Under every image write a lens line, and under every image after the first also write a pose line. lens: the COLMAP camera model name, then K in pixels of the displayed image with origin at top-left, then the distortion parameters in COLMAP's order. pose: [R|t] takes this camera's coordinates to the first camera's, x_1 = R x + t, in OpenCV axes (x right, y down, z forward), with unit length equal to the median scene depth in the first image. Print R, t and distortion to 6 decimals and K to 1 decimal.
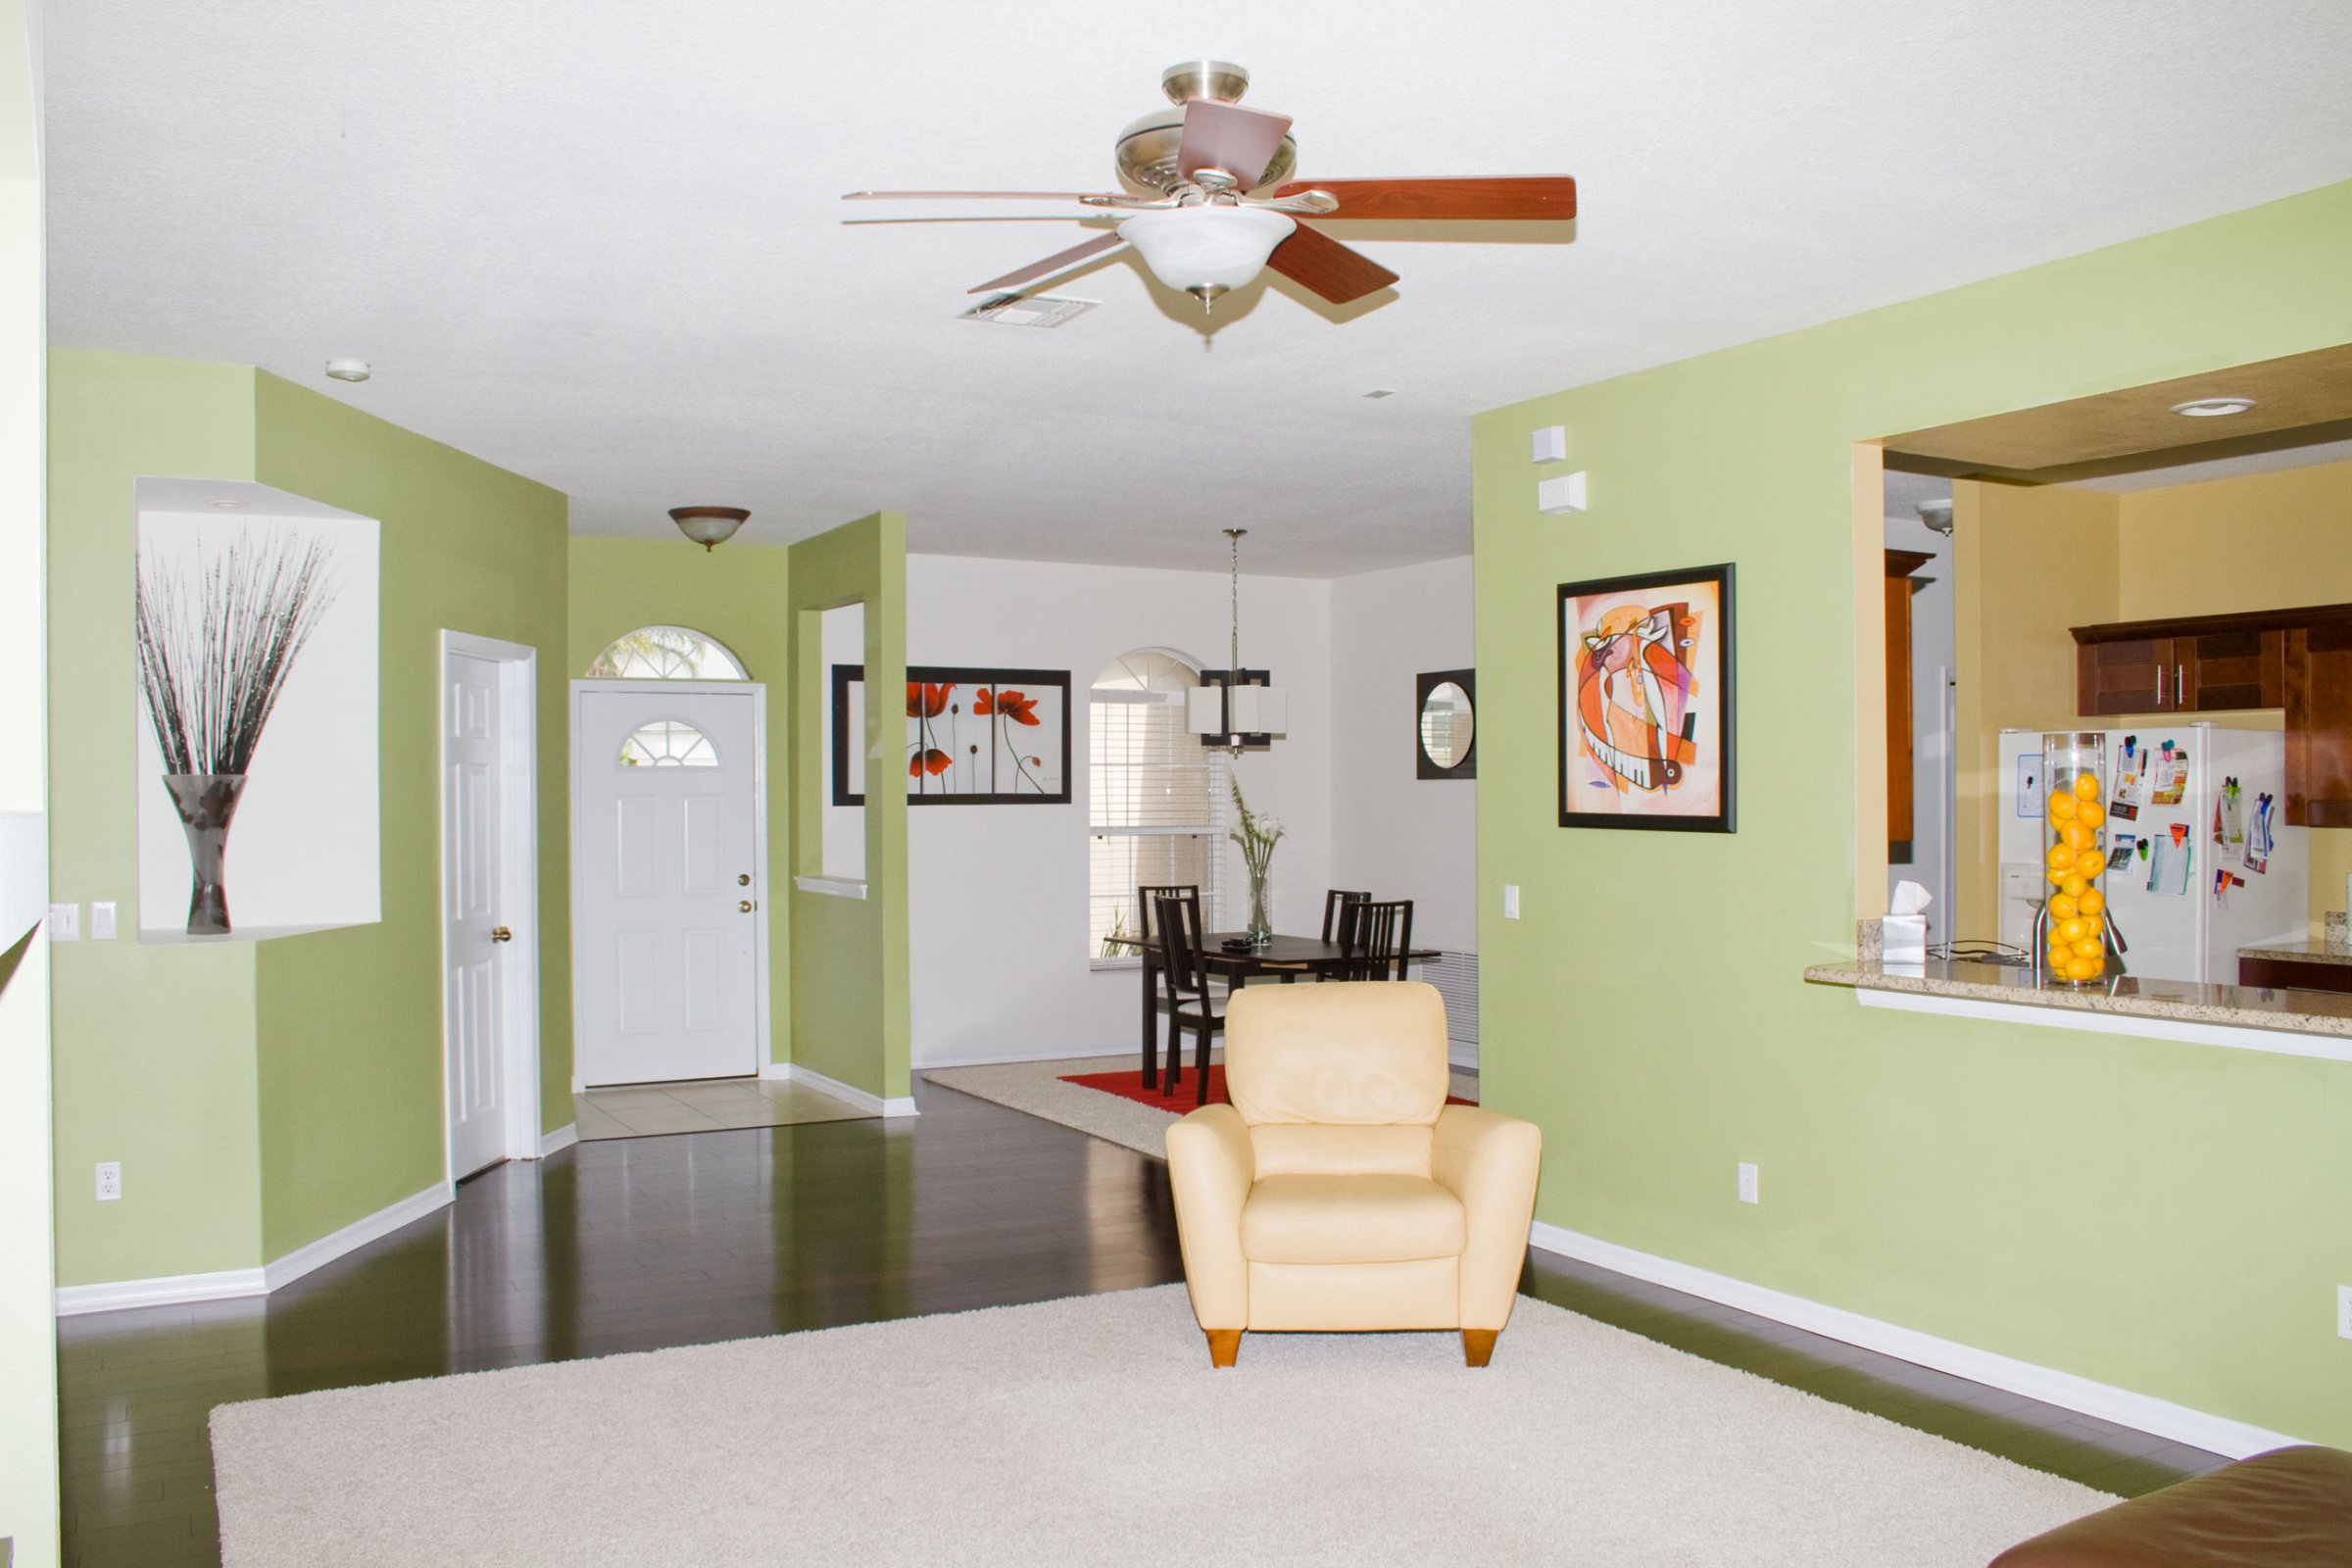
lens RADIAL K [[1926.9, 0, 1174.0], [0, 1926.9, 799.3], [0, 0, 1]] dist [-0.156902, 0.129909]
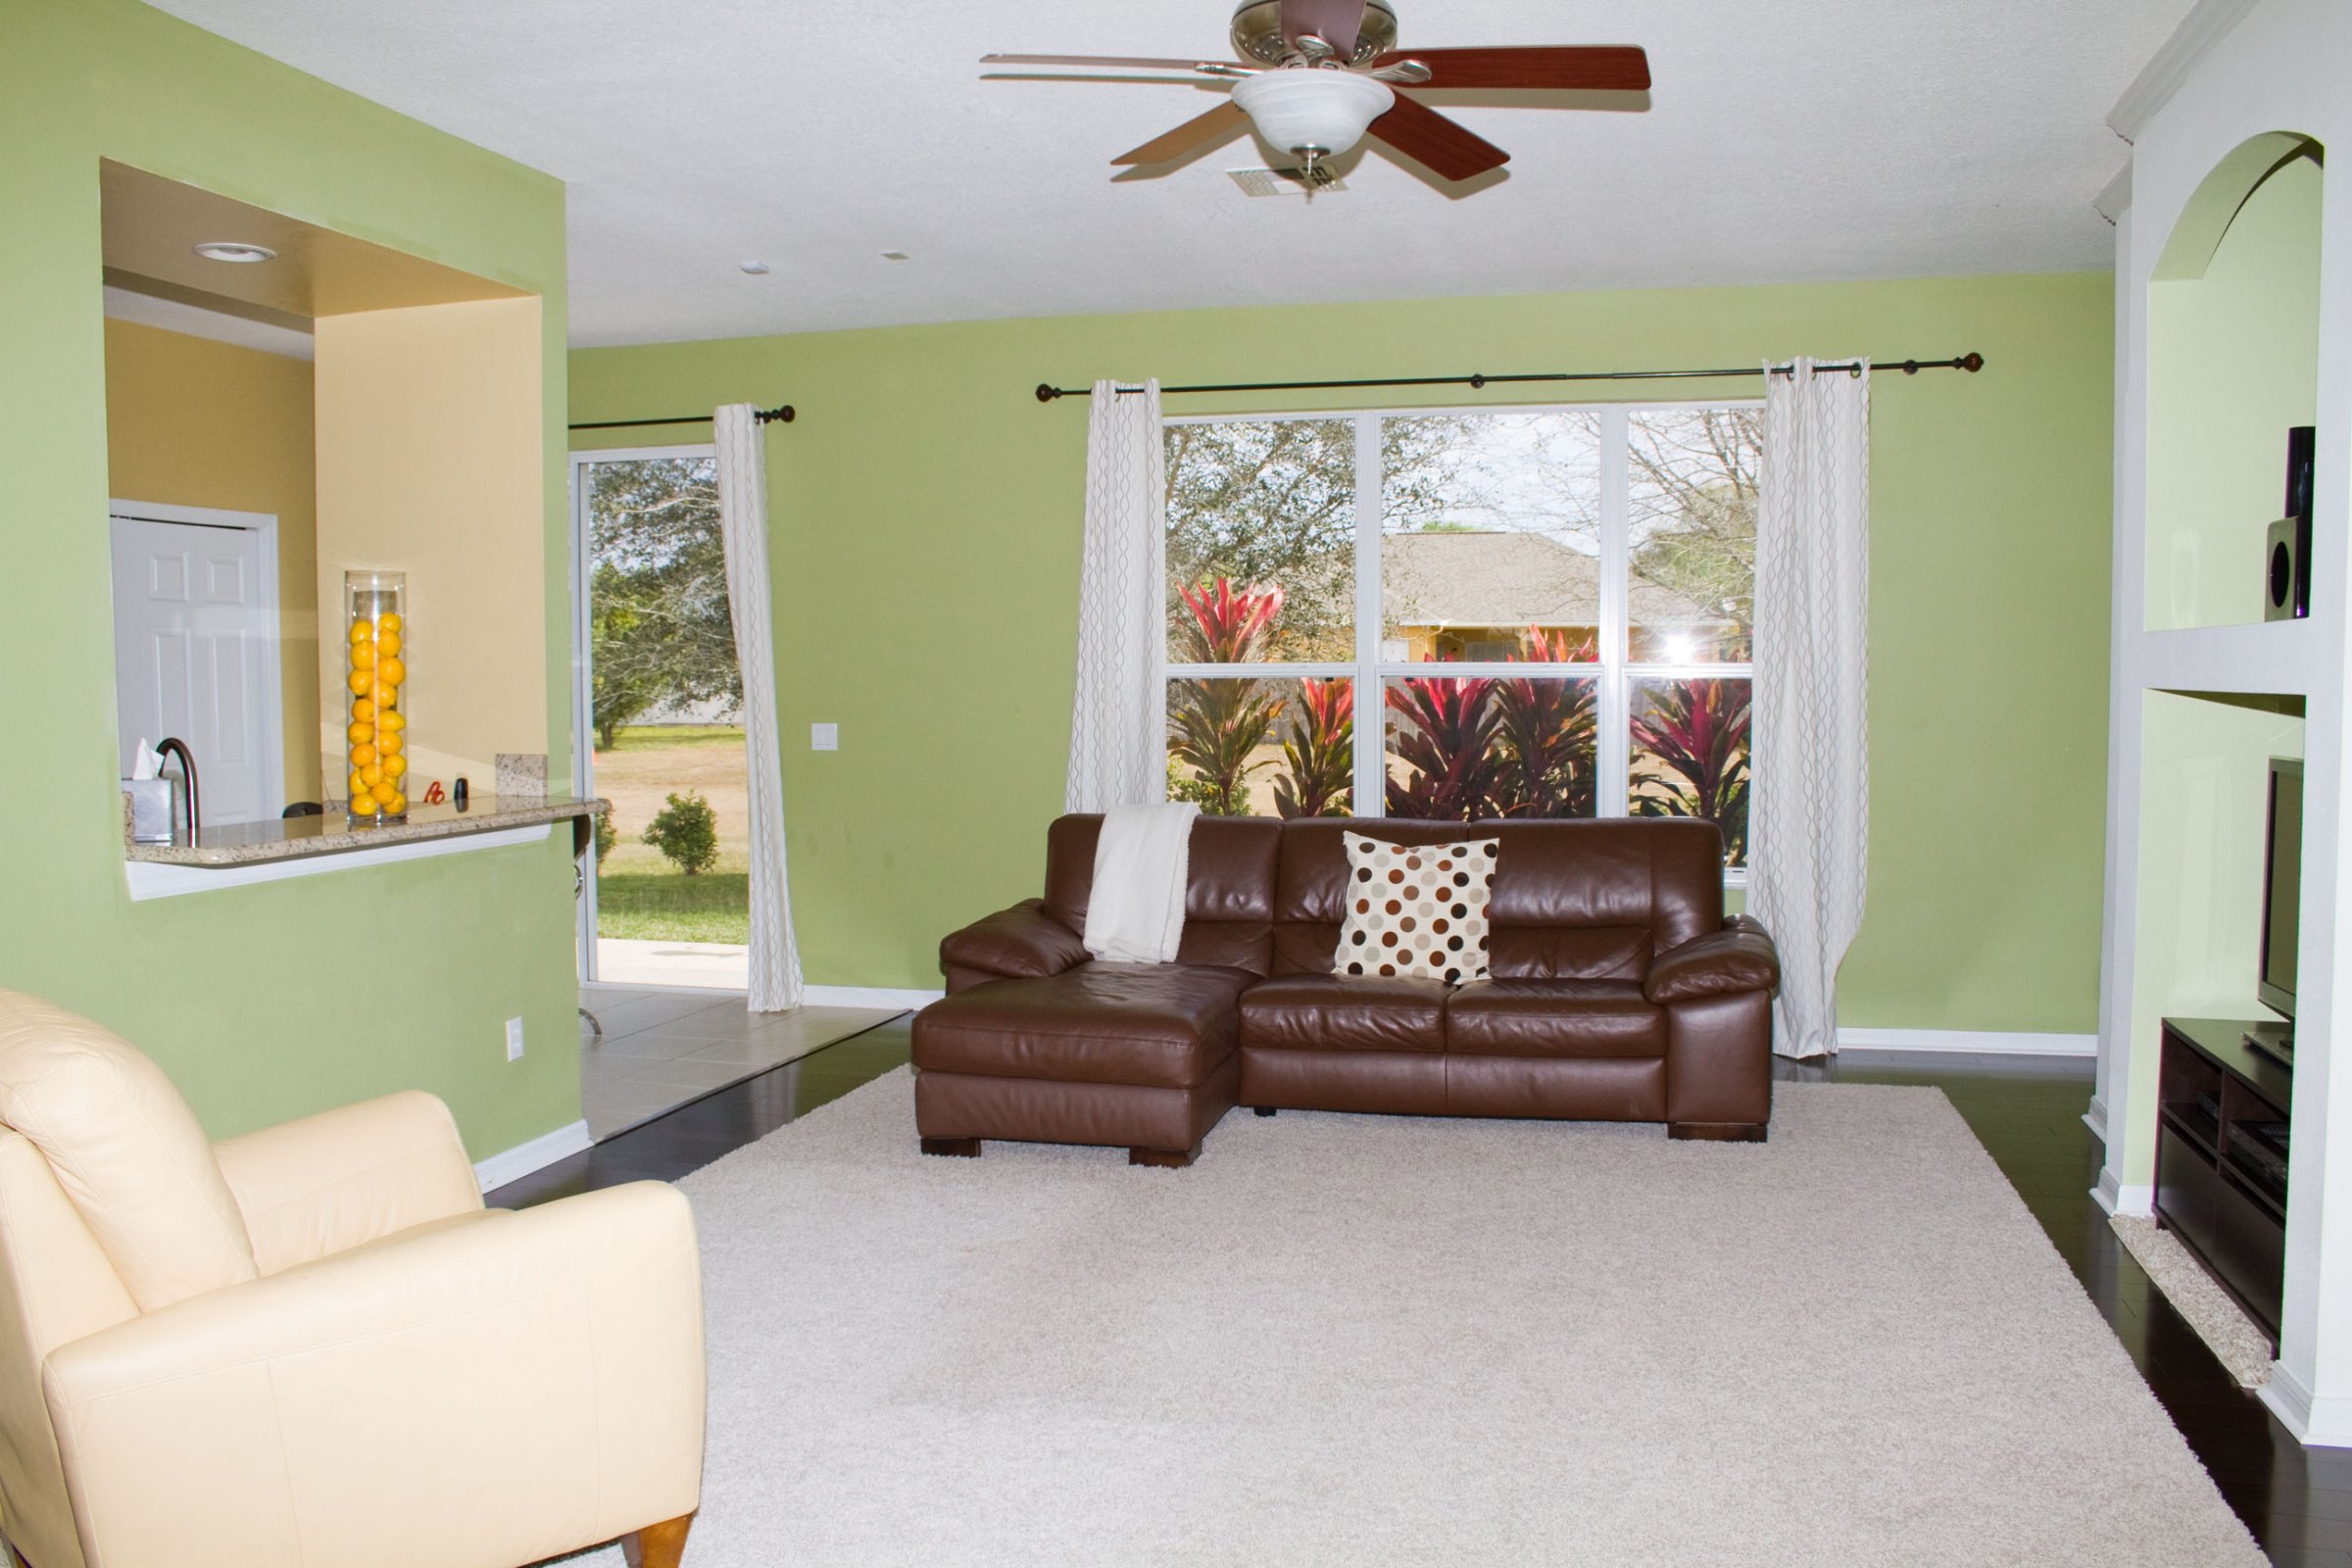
lens RADIAL K [[1926.9, 0, 1174.0], [0, 1926.9, 799.3], [0, 0, 1]] dist [-0.156902, 0.129909]
pose [[-0.726208, -0.042107, 0.686184, -0.380782], [0.005962, 0.997699, 0.067533, 0.015564], [-0.687449, 0.053134, -0.724286, 1.035265]]
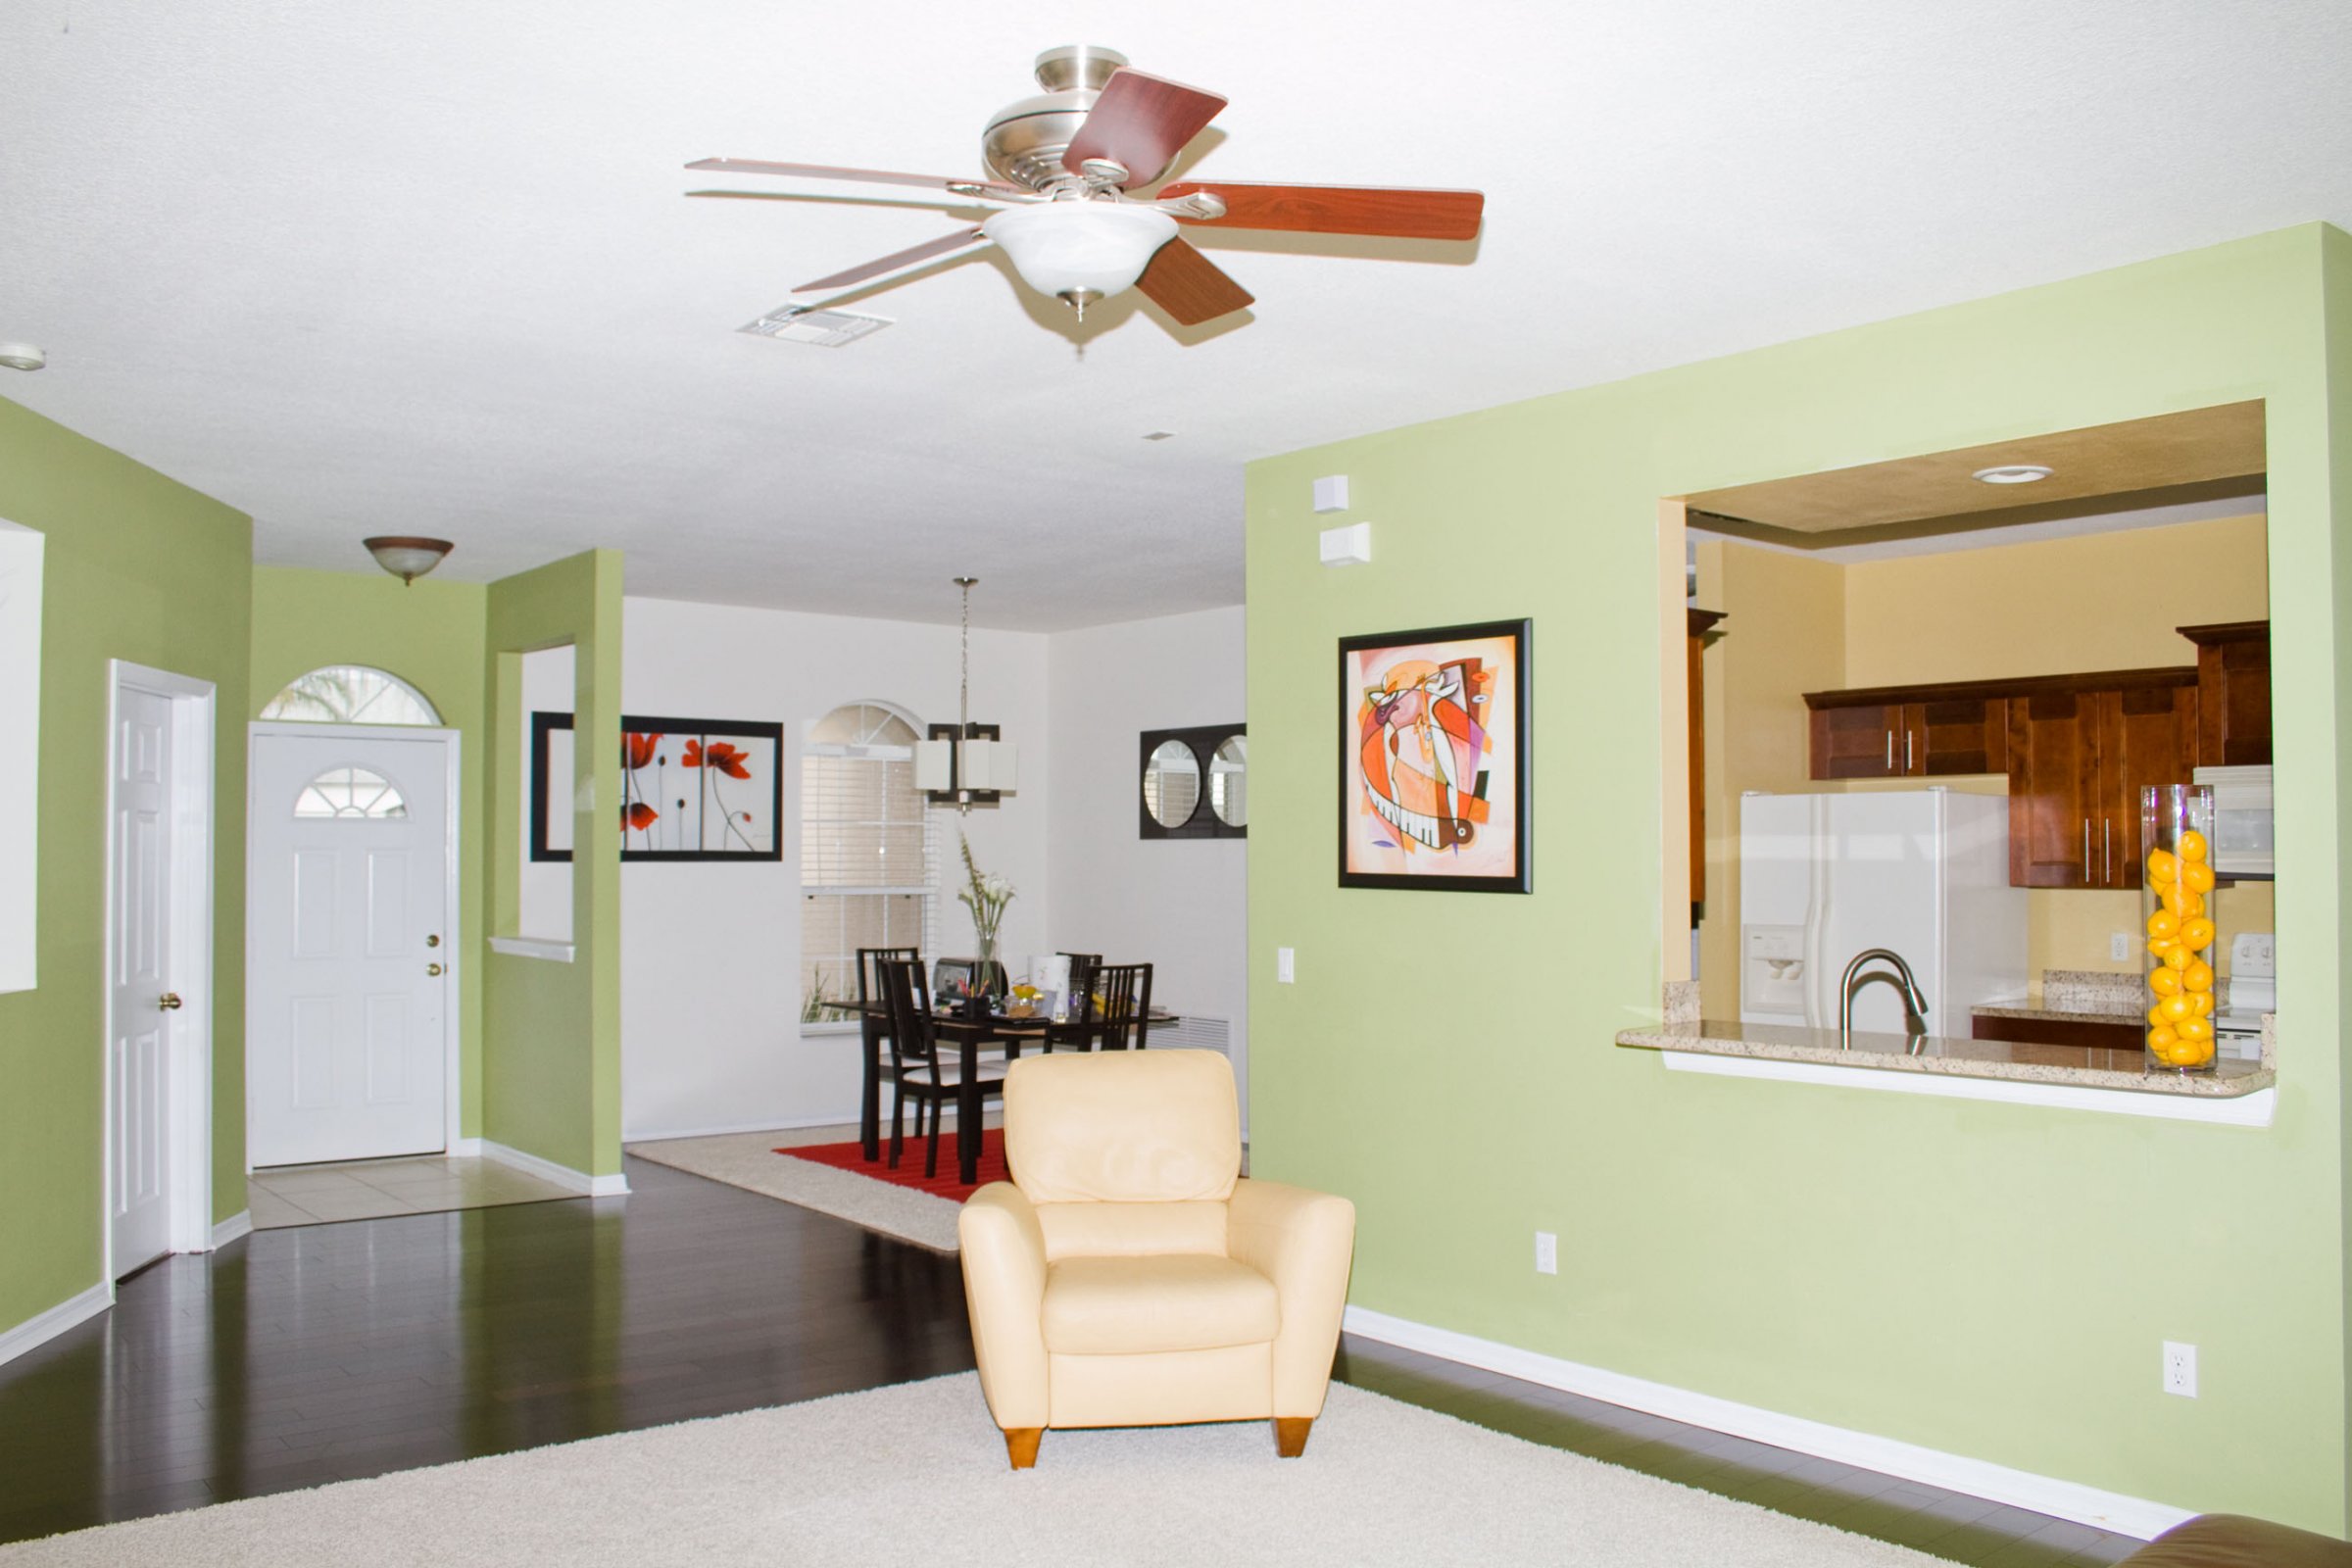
lens RADIAL K [[1926.9, 0, 1174.0], [0, 1926.9, 799.3], [0, 0, 1]] dist [-0.156902, 0.129909]
pose [[0.984379, 0.010976, 0.175721, -0.052965], [-0.005390, 0.999466, -0.032236, 0.001702], [-0.175981, 0.030785, 0.983912, 0.056321]]
